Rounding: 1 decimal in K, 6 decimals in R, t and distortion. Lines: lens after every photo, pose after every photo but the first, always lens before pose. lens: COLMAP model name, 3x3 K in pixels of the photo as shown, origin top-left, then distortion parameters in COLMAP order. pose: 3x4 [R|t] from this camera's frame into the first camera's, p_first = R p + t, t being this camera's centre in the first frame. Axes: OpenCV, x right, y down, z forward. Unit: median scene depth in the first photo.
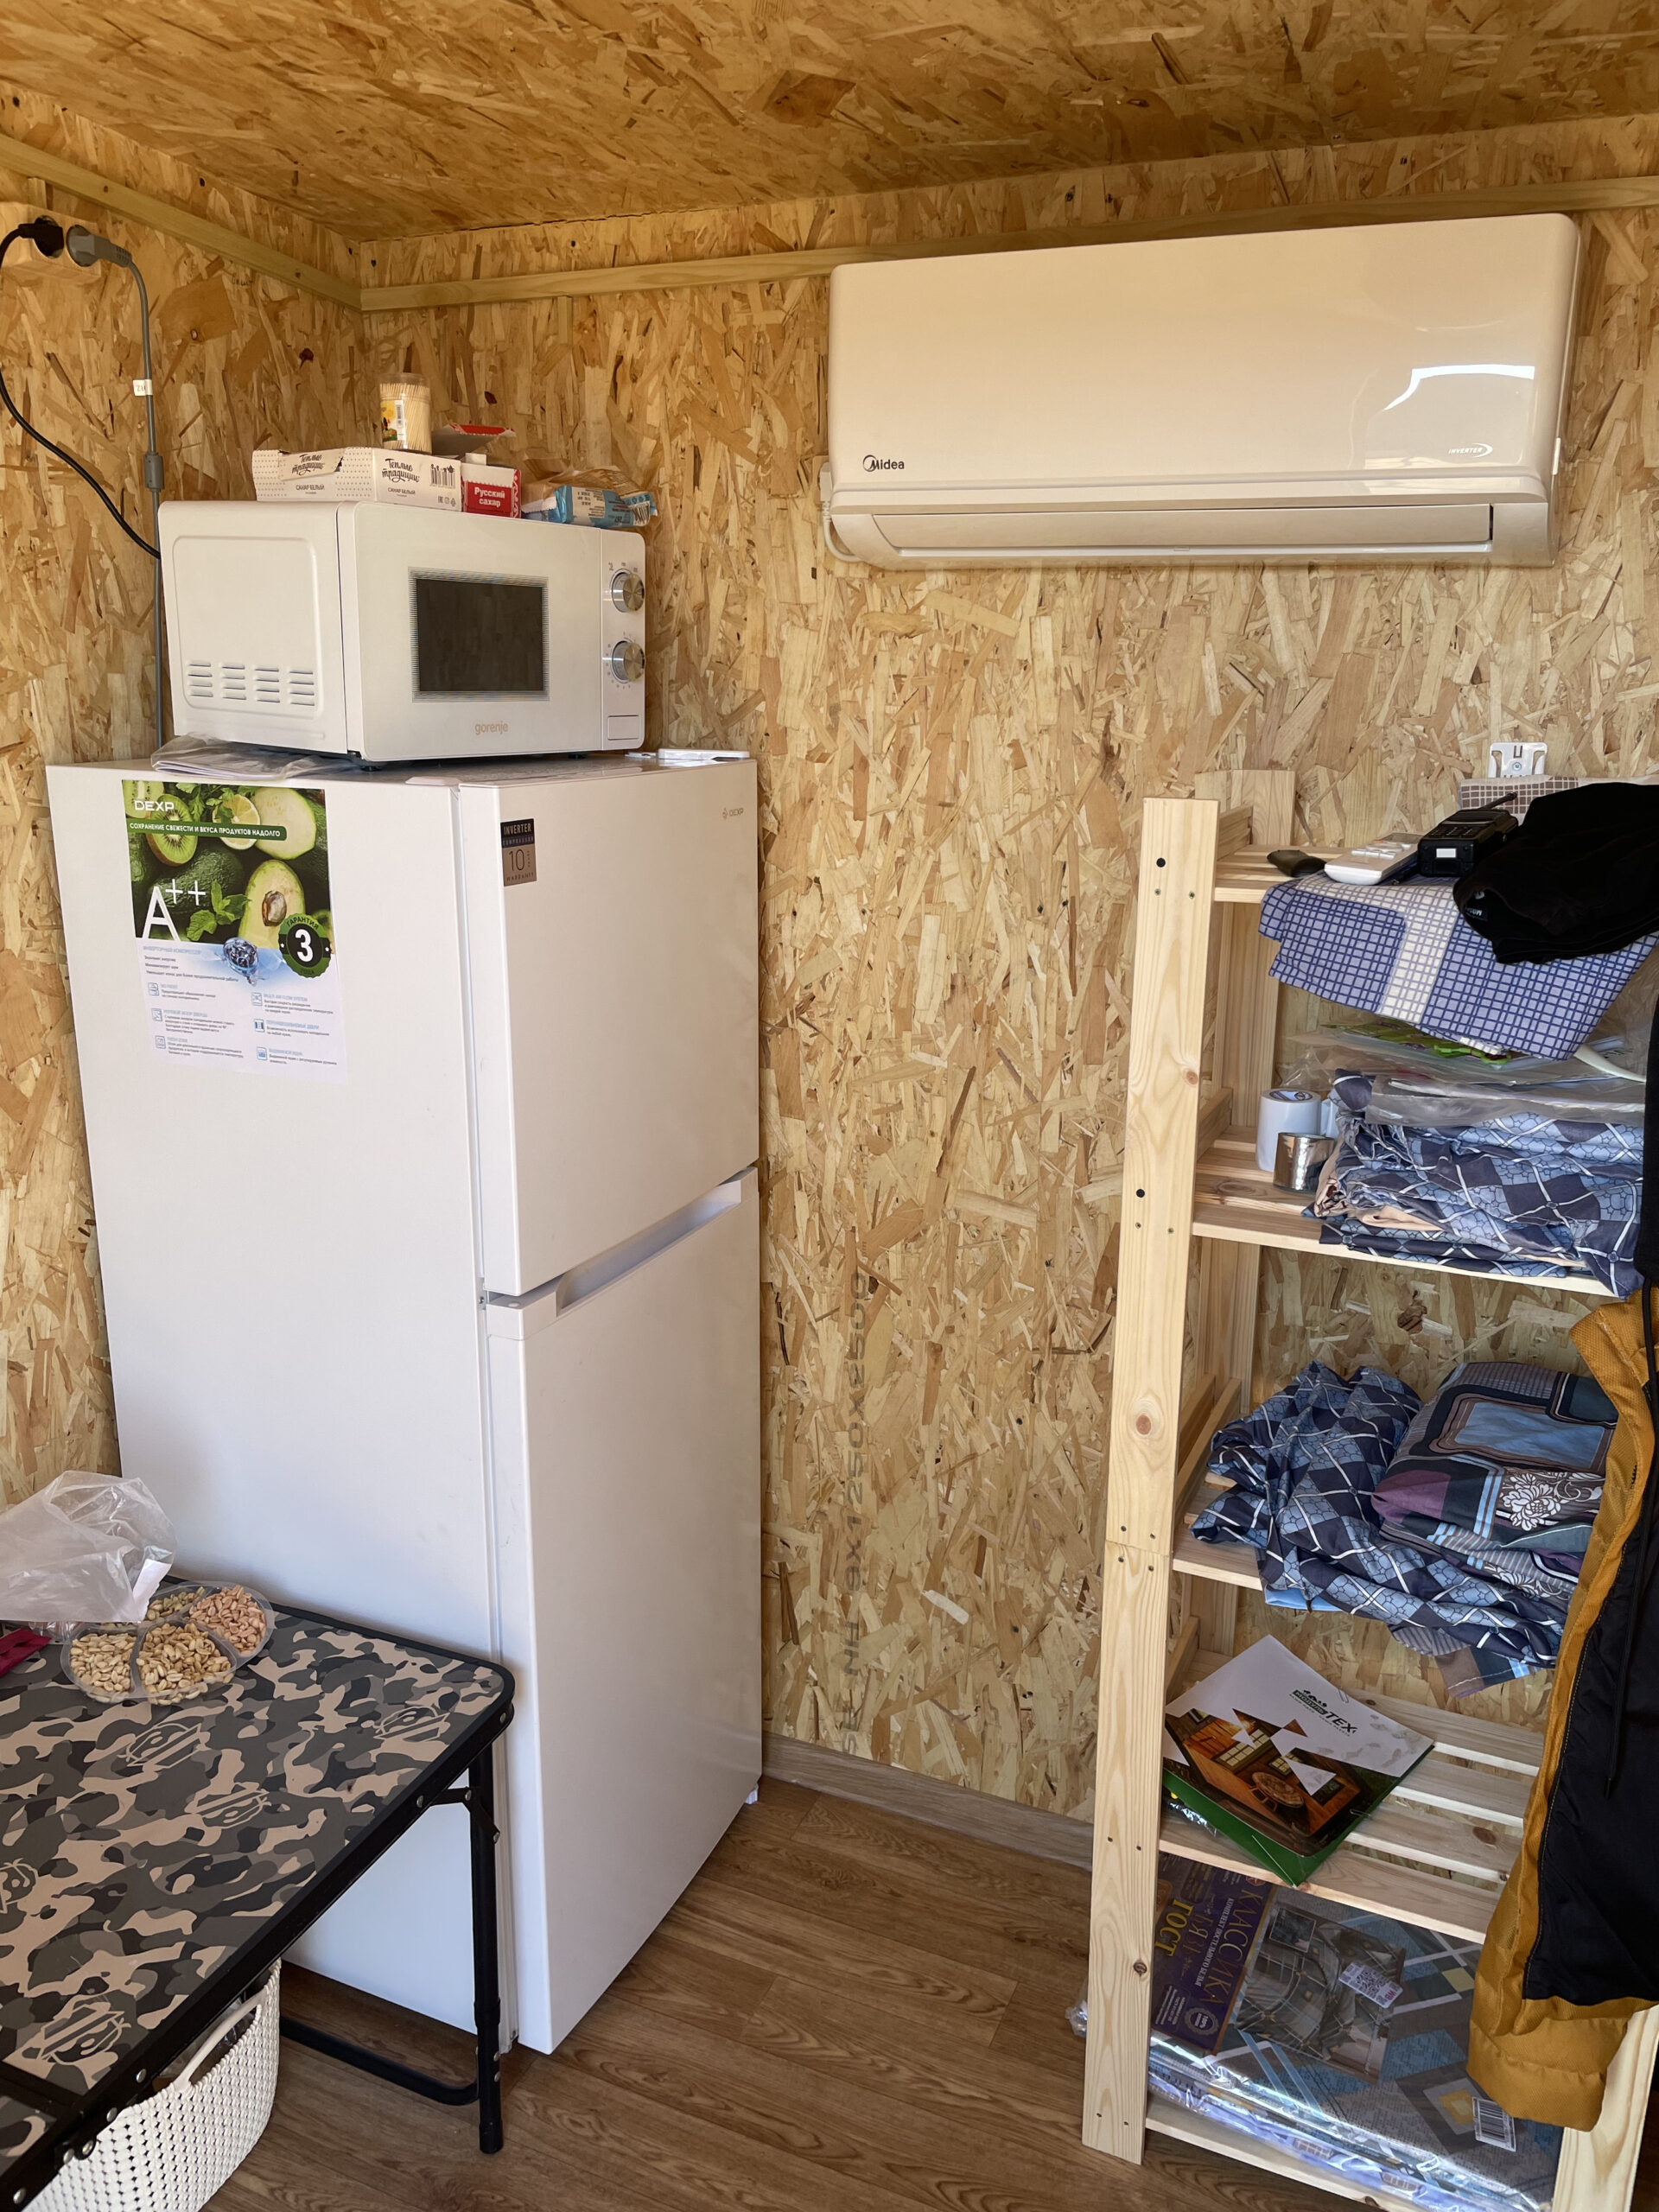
lens RADIAL K [[1671.1, 0, 828.3], [0, 1671.1, 1095.9], [0, 0, 1]] dist [0.090524, -0.126458]
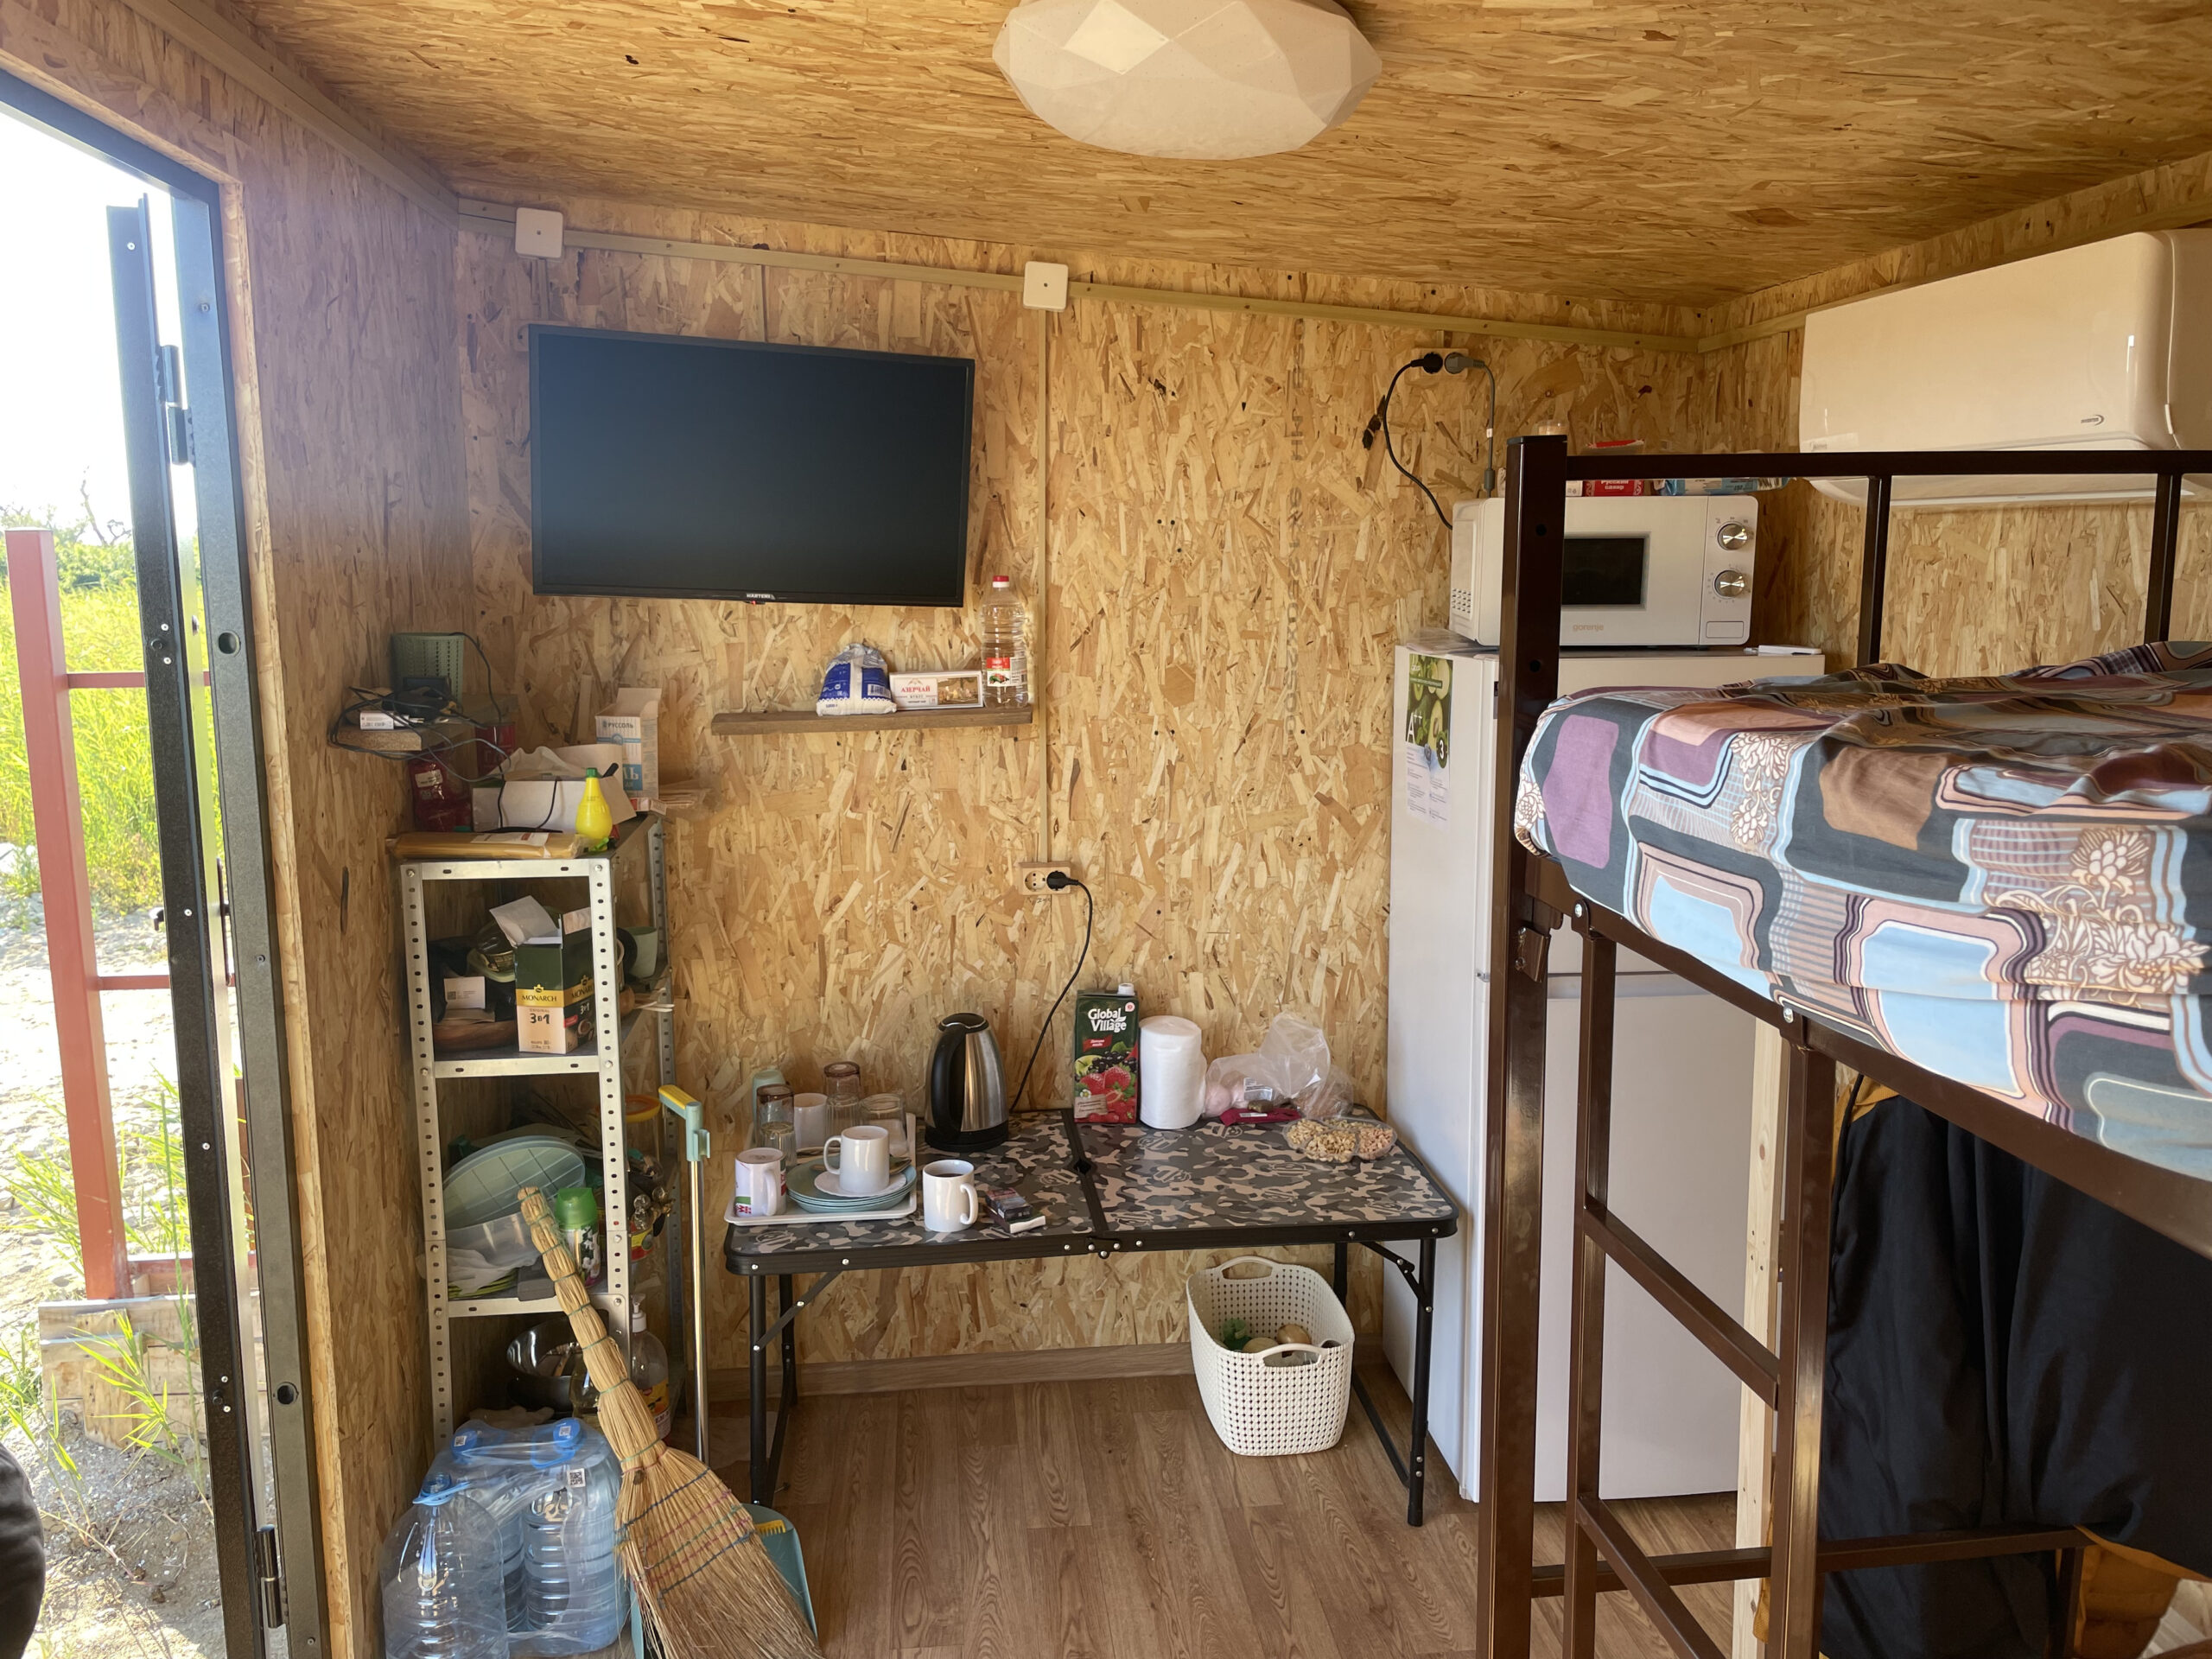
lens RADIAL K [[1671.1, 0, 1106.0], [0, 1671.1, 829.5], [0, 0, 1]] dist [0.090524, -0.126458]
pose [[0.496786, 0.125046, -0.858817, 0.933356], [-0.210262, 0.977426, 0.020689, 0.025729], [0.842017, 0.170299, 0.511864, -0.142873]]
